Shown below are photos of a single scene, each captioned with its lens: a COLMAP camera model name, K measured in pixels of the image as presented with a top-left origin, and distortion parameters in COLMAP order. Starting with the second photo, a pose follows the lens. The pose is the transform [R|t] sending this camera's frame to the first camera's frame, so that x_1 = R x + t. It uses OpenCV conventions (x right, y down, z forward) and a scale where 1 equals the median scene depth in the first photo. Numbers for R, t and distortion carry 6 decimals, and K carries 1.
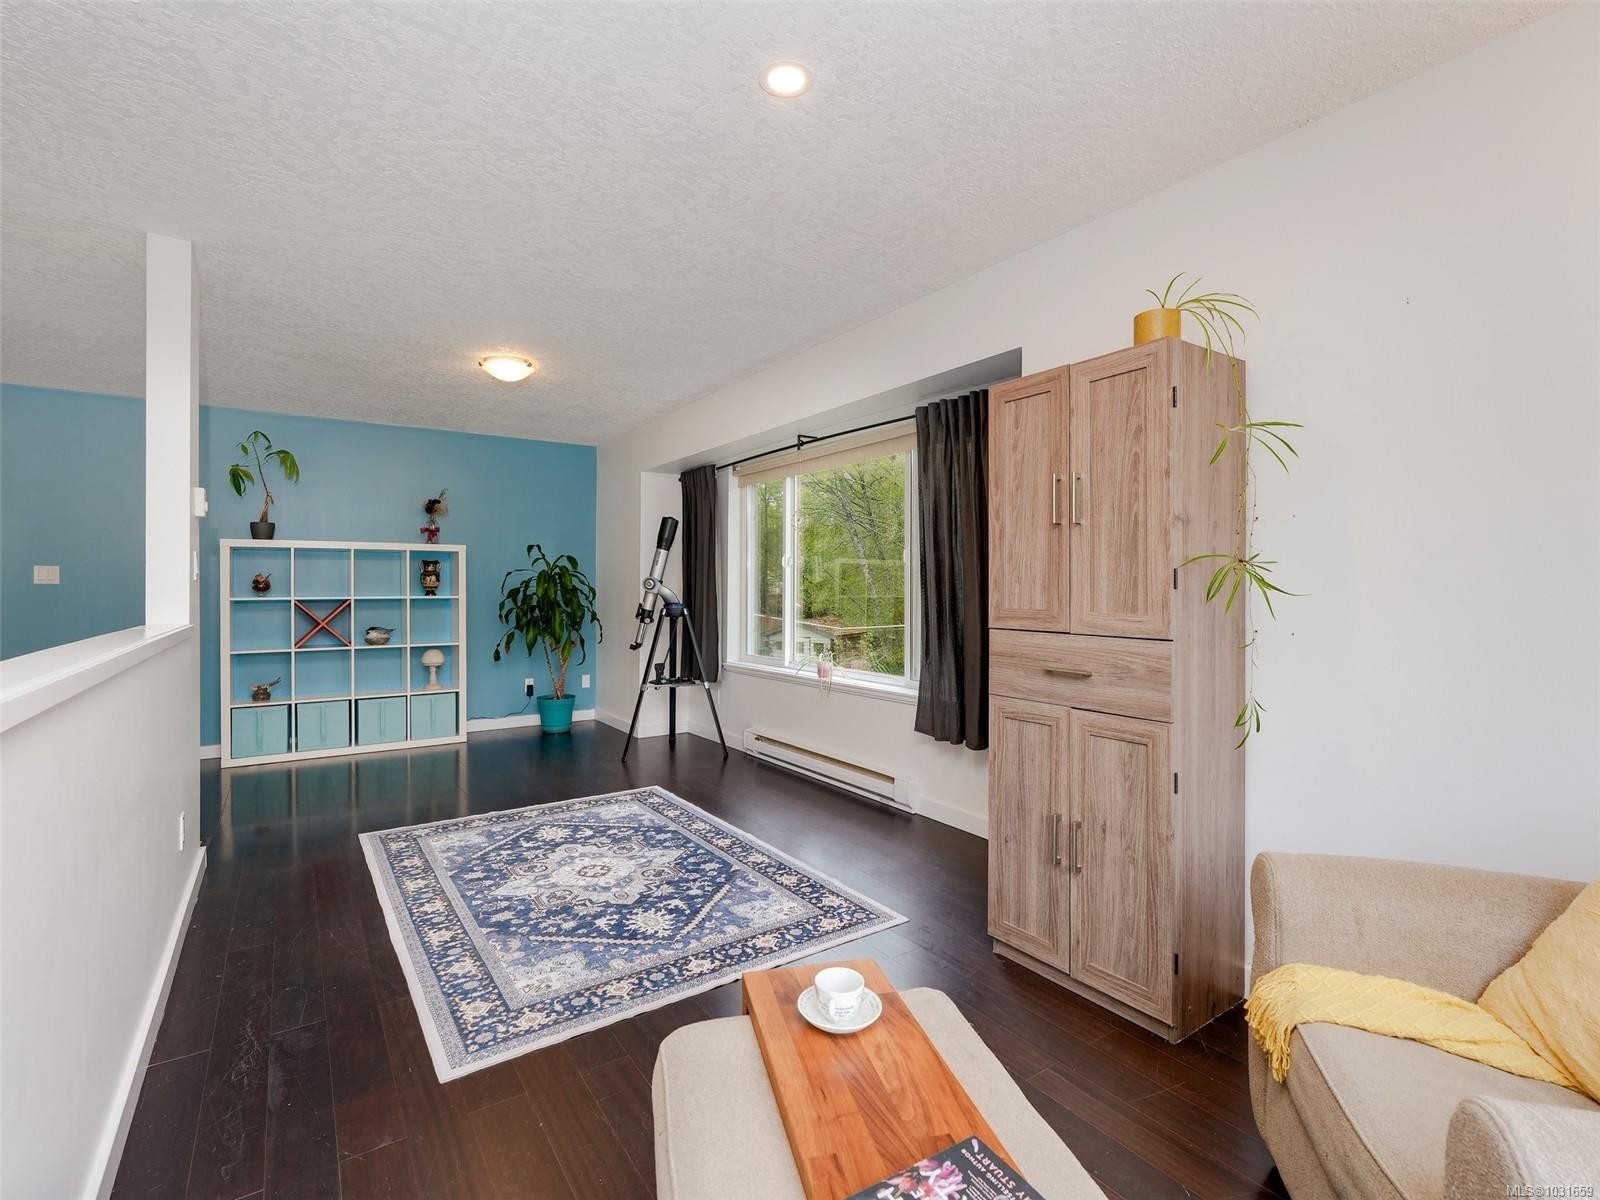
lens RADIAL K [[762.7, 0, 800.0], [0, 762.7, 600.0], [0, 0, 1]] dist [0.023127, 0.000470]
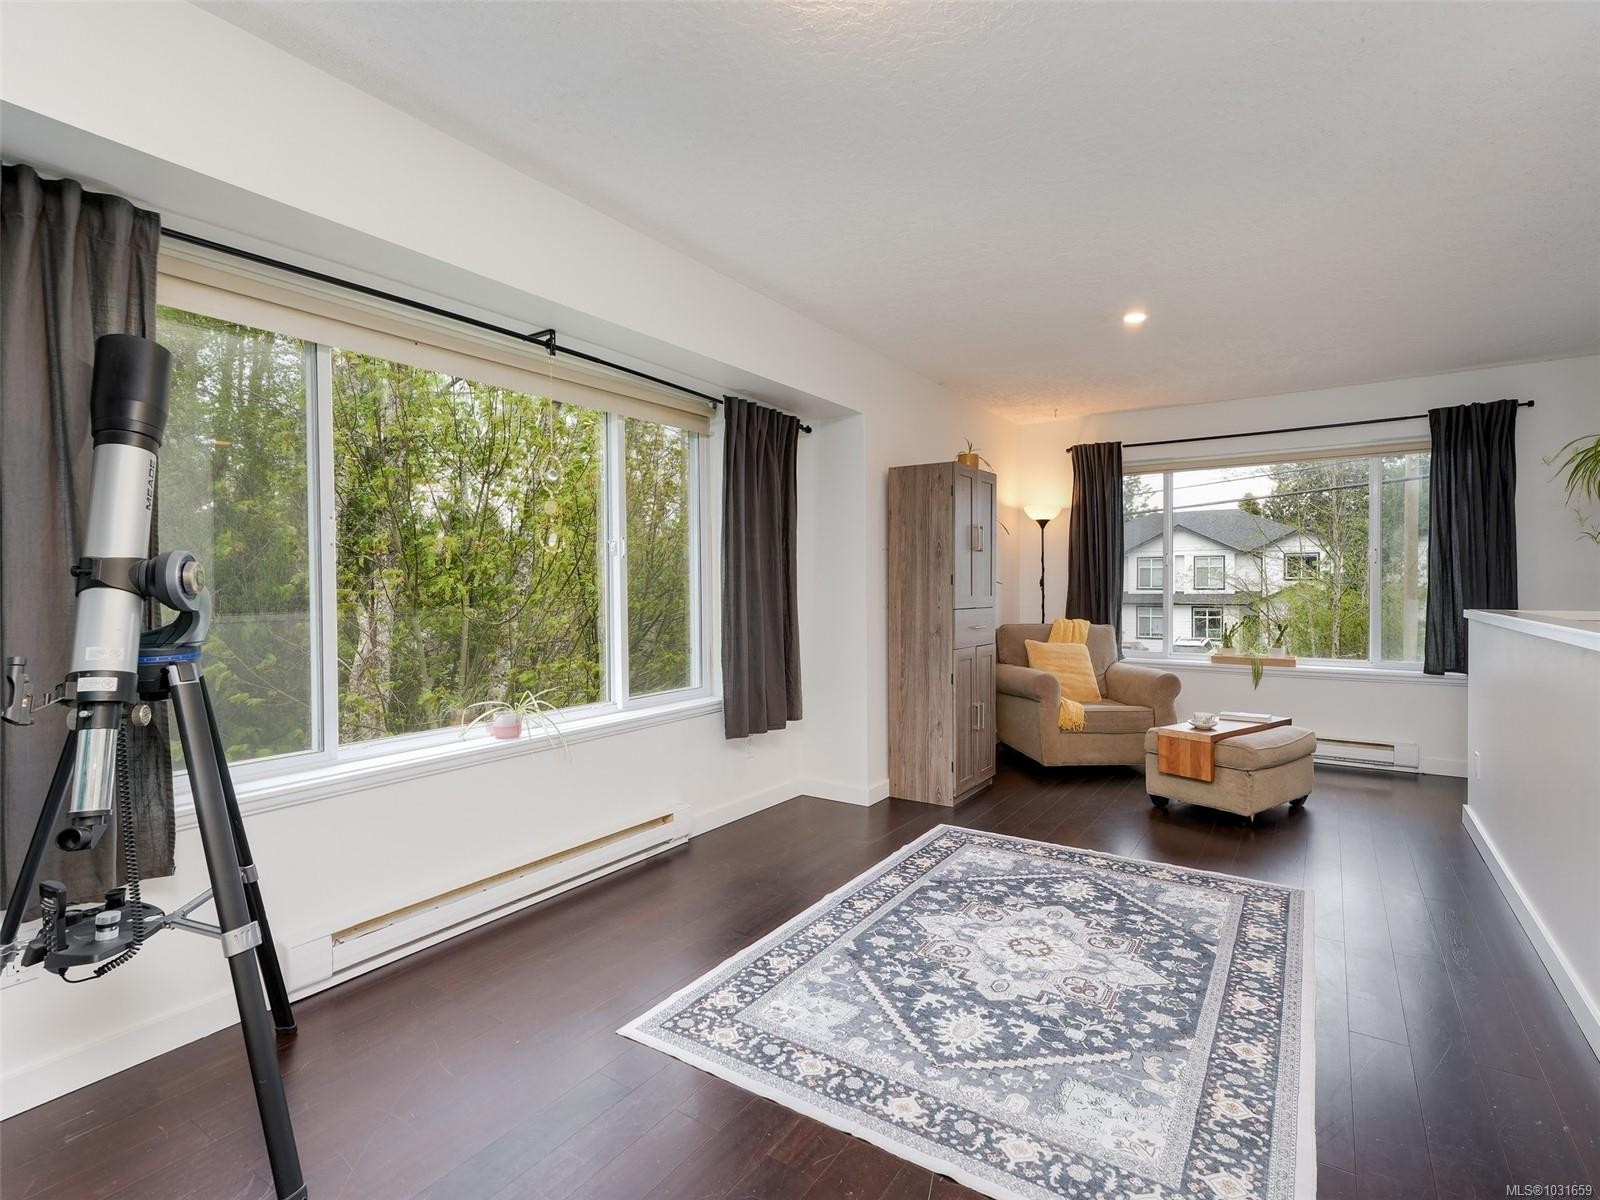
lens RADIAL K [[762.7, 0, 800.0], [0, 762.7, 600.0], [0, 0, 1]] dist [0.023127, 0.000470]
pose [[-0.370724, -0.012068, 0.928665, -0.971992], [0.019656, 0.999590, 0.020836, -0.024635], [-0.928535, 0.025978, -0.370335, 1.606838]]
